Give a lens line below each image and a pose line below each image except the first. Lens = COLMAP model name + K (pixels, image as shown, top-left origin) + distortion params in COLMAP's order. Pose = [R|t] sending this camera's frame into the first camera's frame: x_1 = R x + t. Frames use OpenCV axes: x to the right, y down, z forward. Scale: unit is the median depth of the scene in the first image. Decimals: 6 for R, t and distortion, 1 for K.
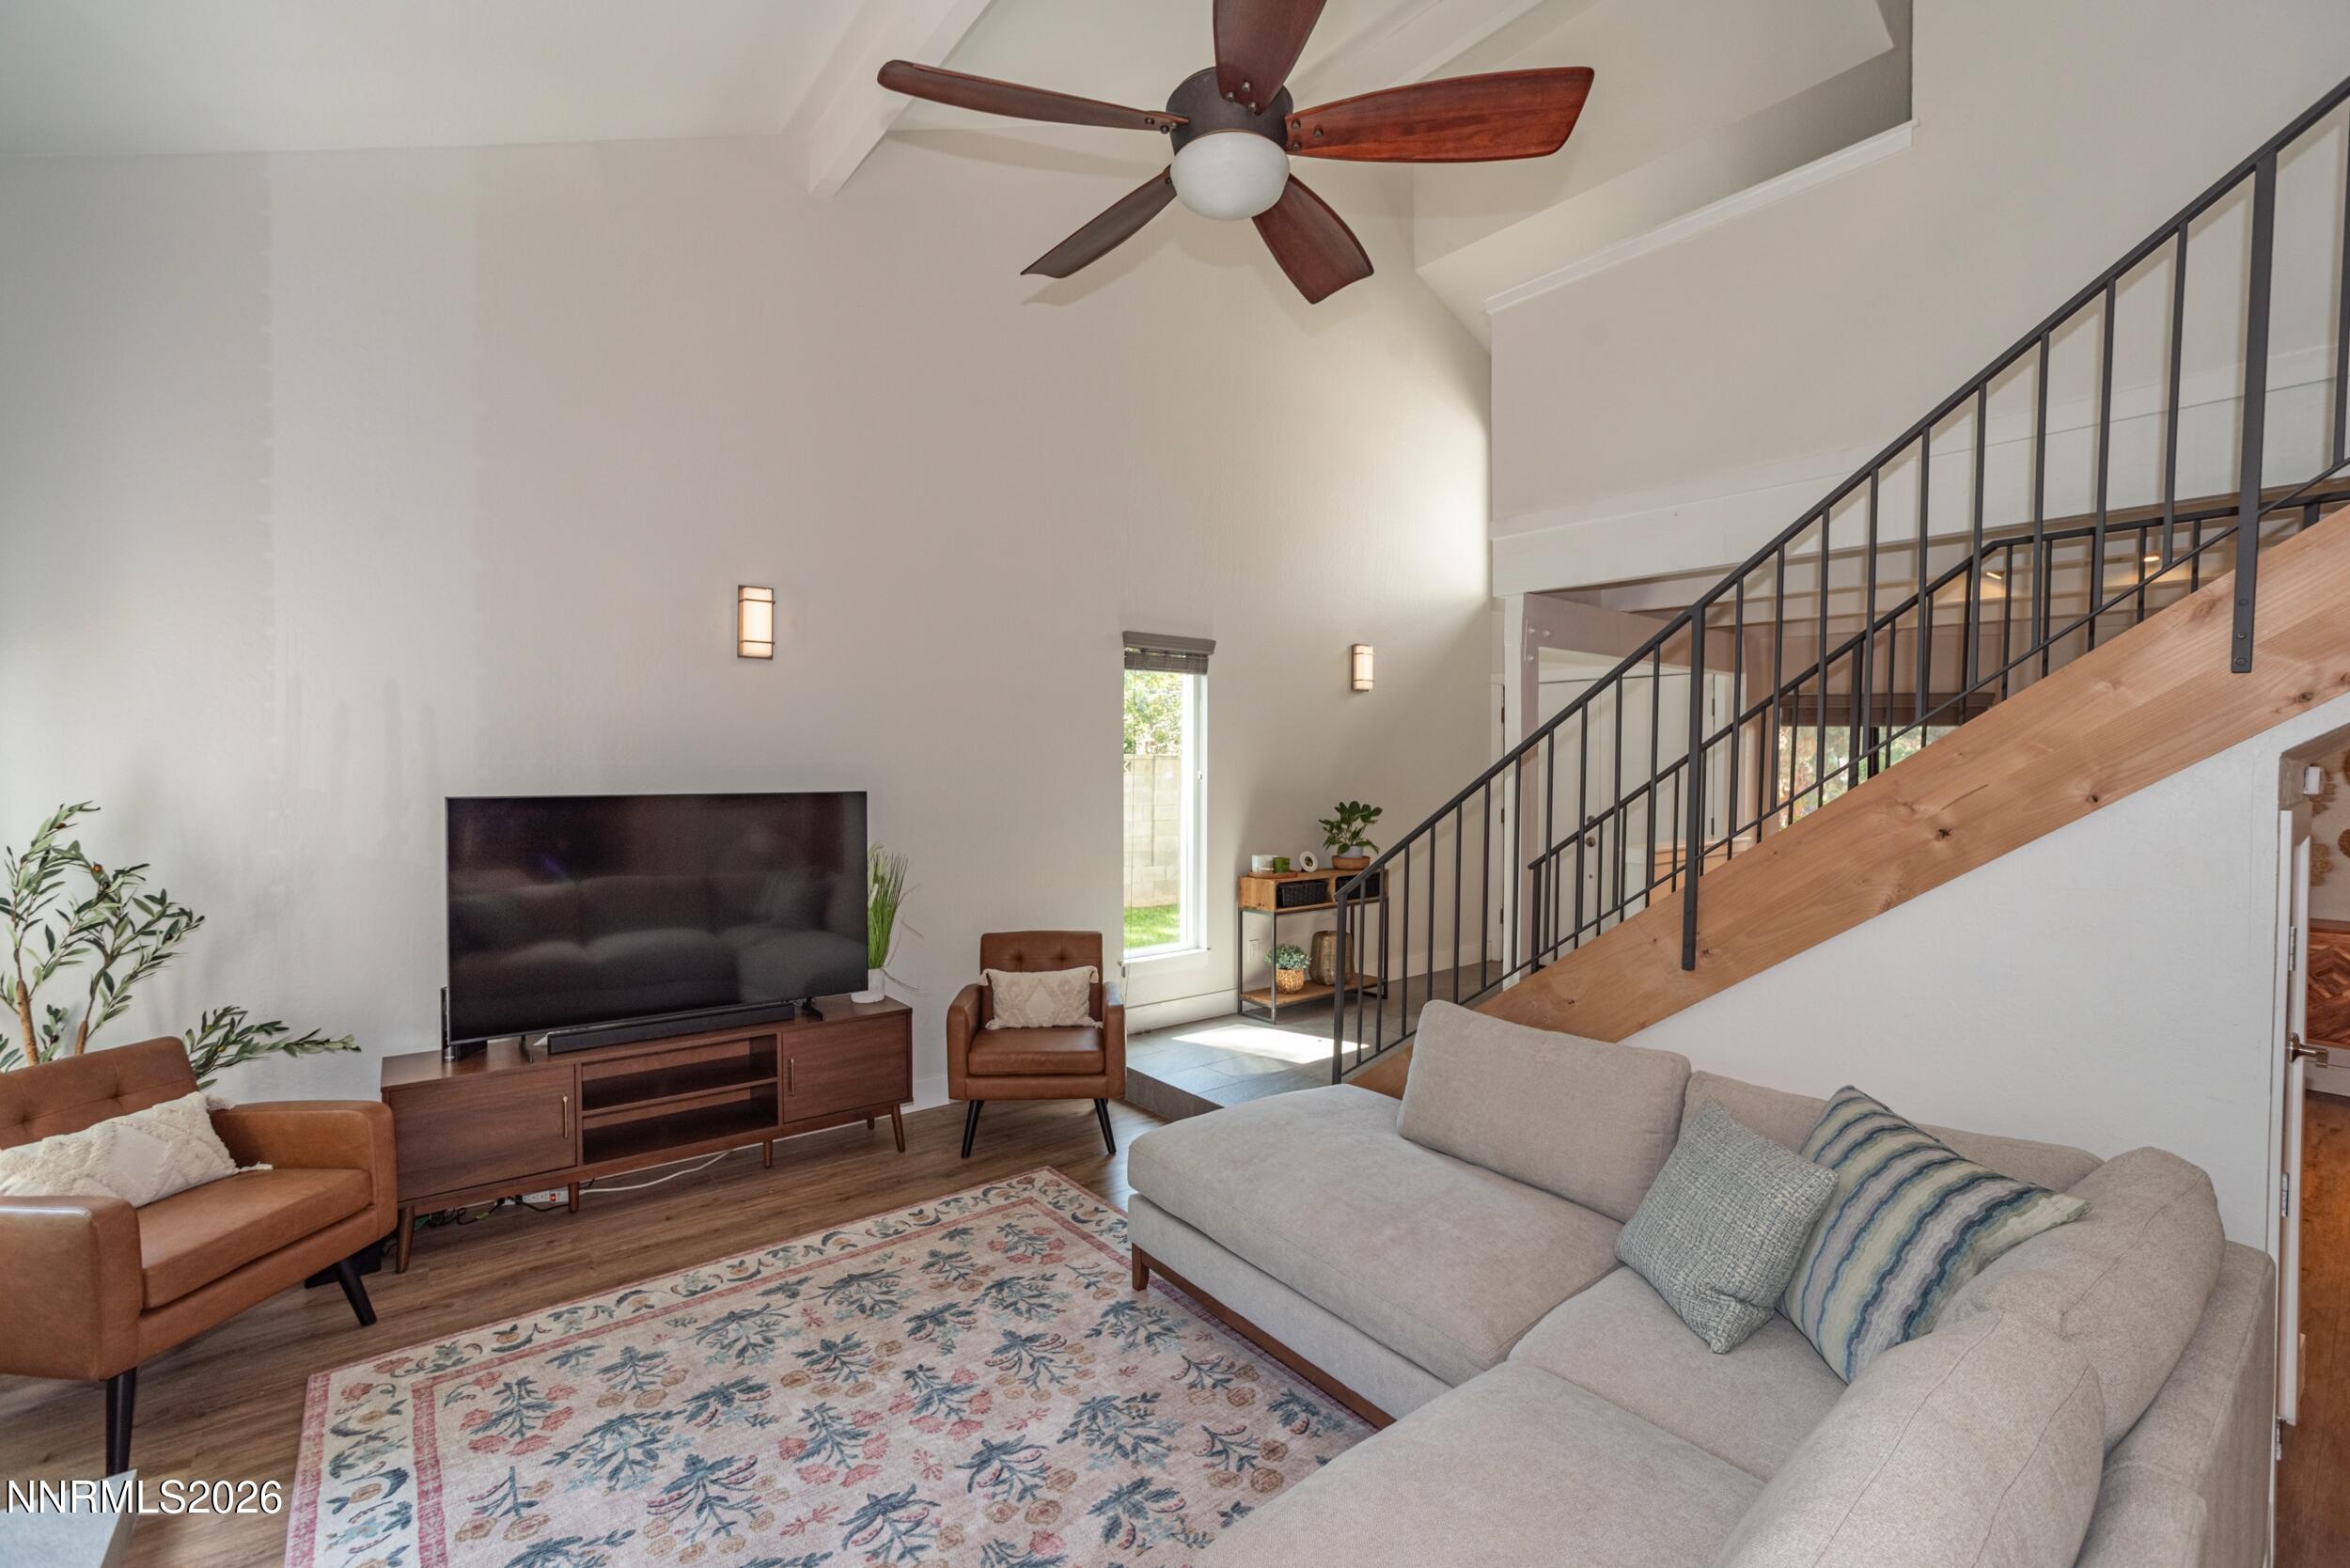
lens RADIAL K [[988.0, 0, 1175.0], [0, 988.0, 784.0], [0, 0, 1]] dist [-0.039313, 0.017658]
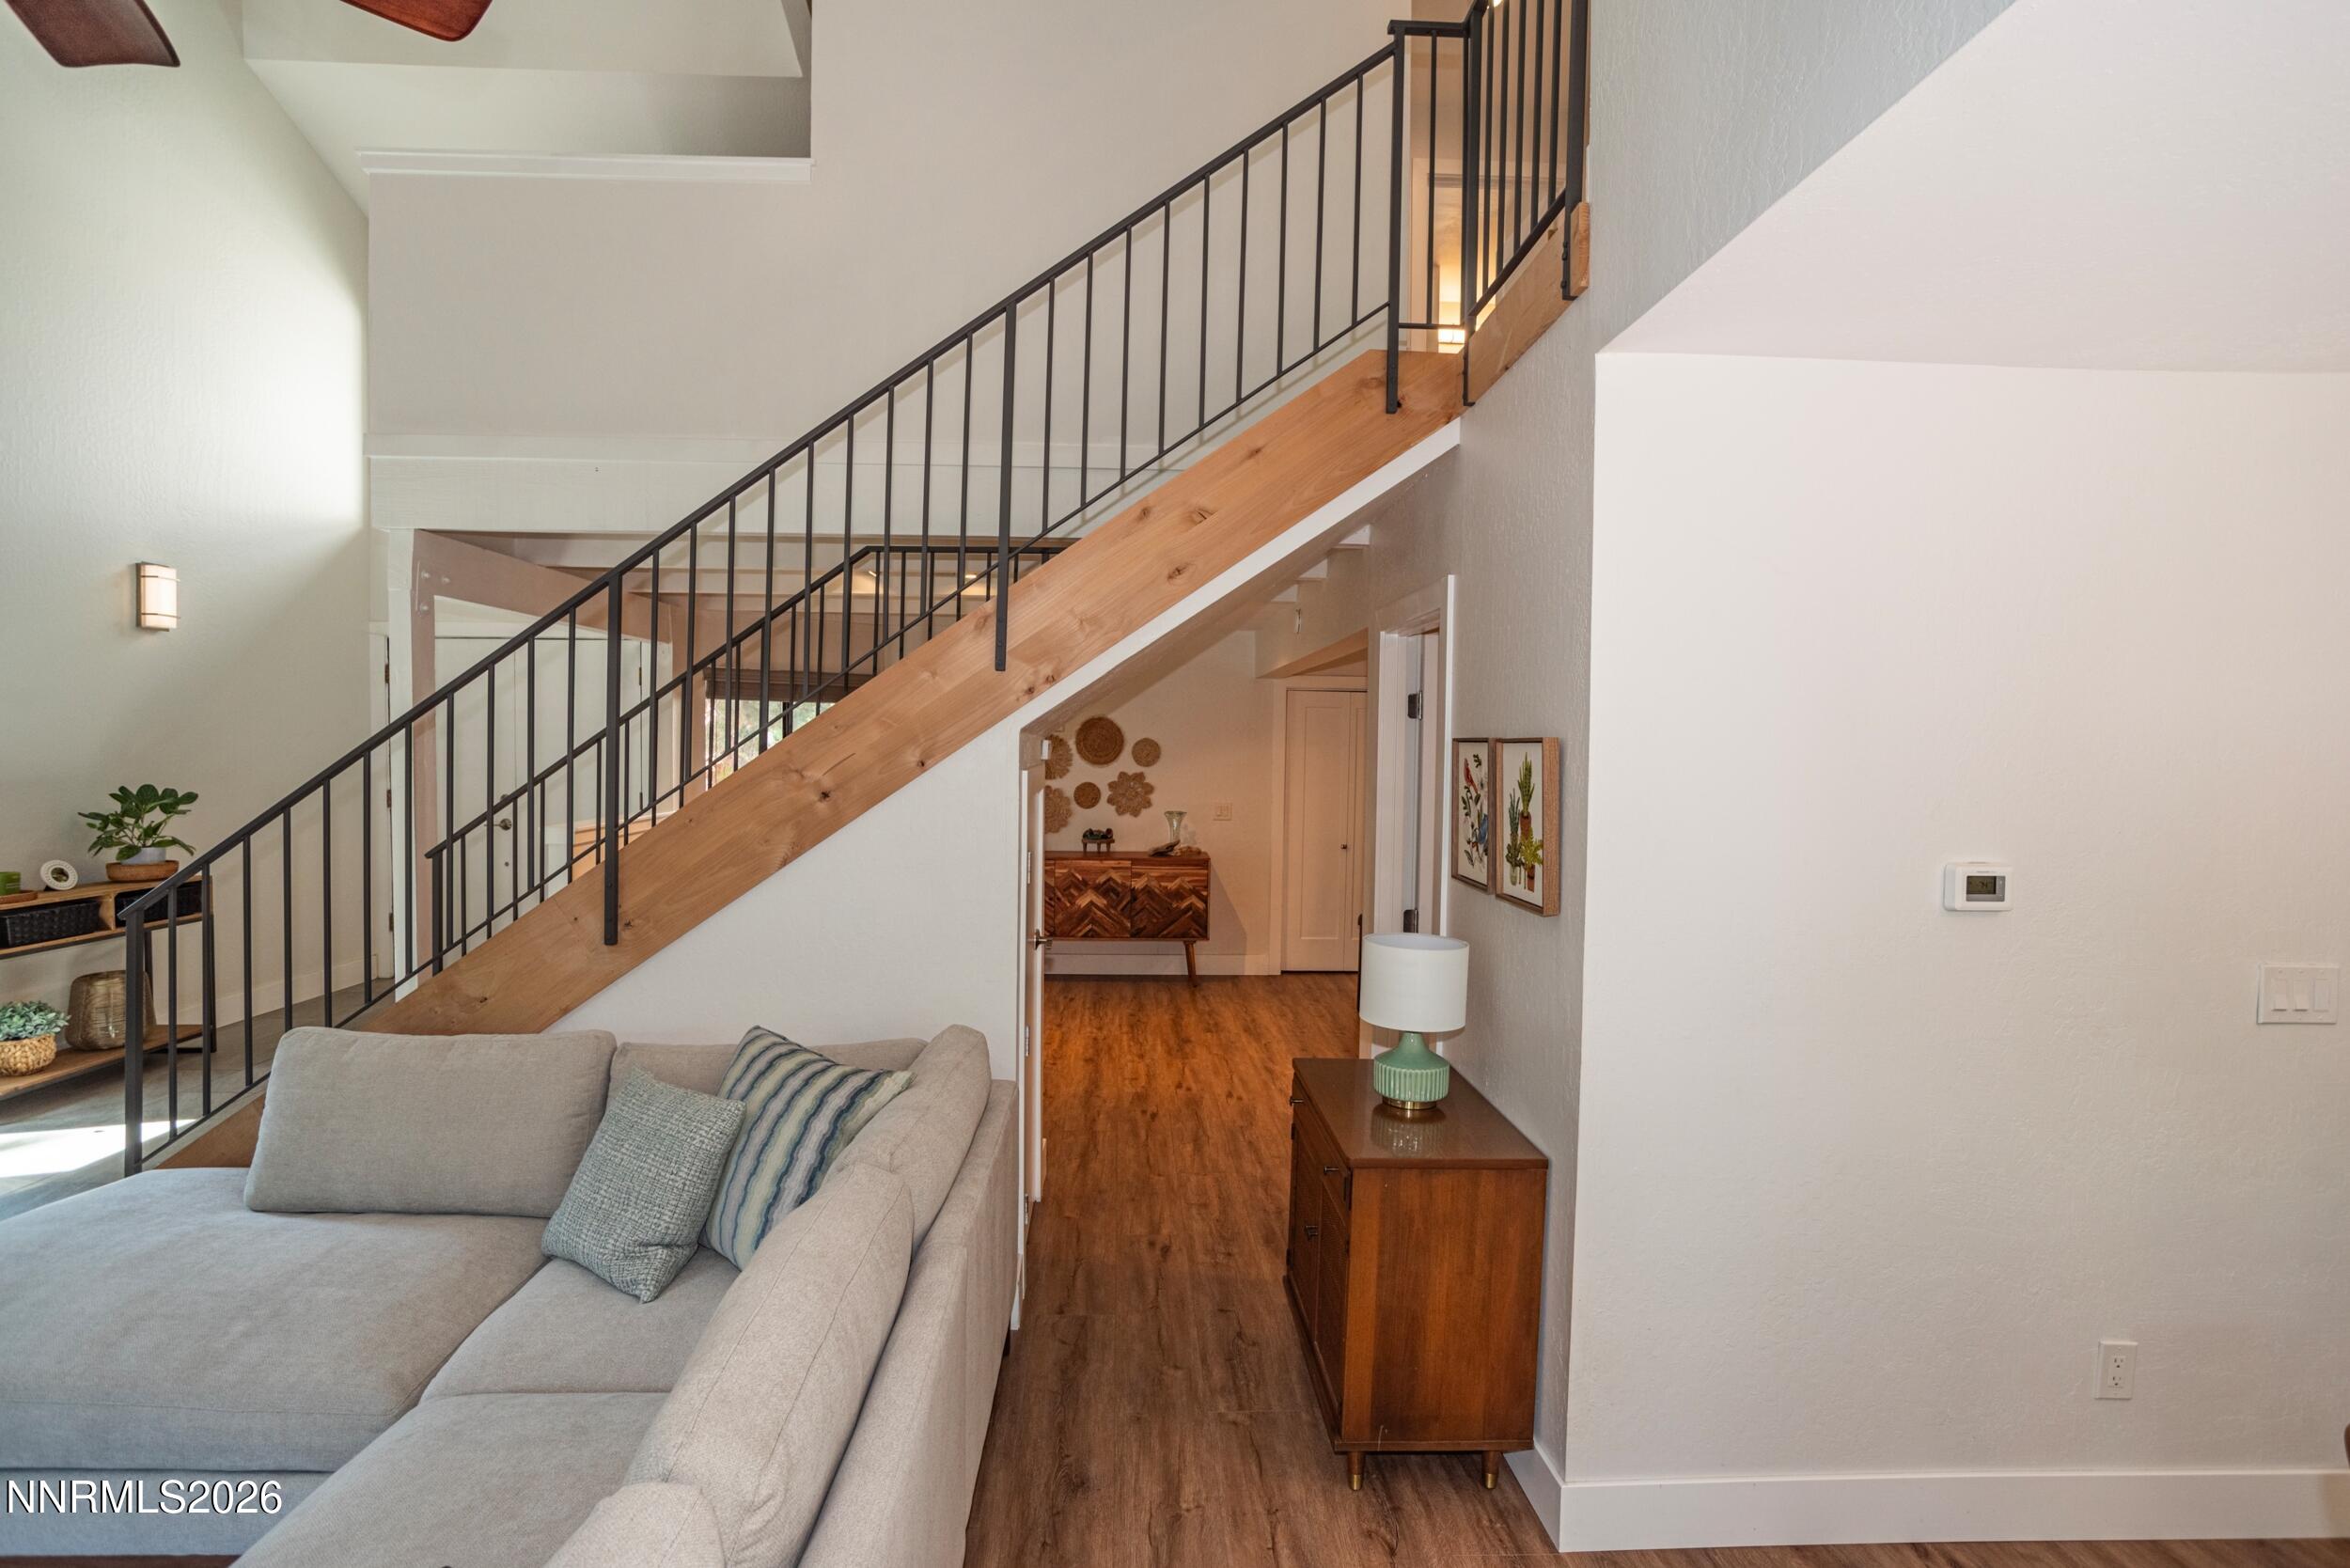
lens RADIAL K [[1127.3, 0, 1171.8], [0, 1127.3, 781.0], [0, 0, 1]] dist [-0.051102, 0.029648]
pose [[0.591299, -0.024453, 0.806082, -0.037311], [0.008890, 0.999677, 0.023805, 0.004665], [-0.806403, -0.006910, 0.591326, -0.110454]]
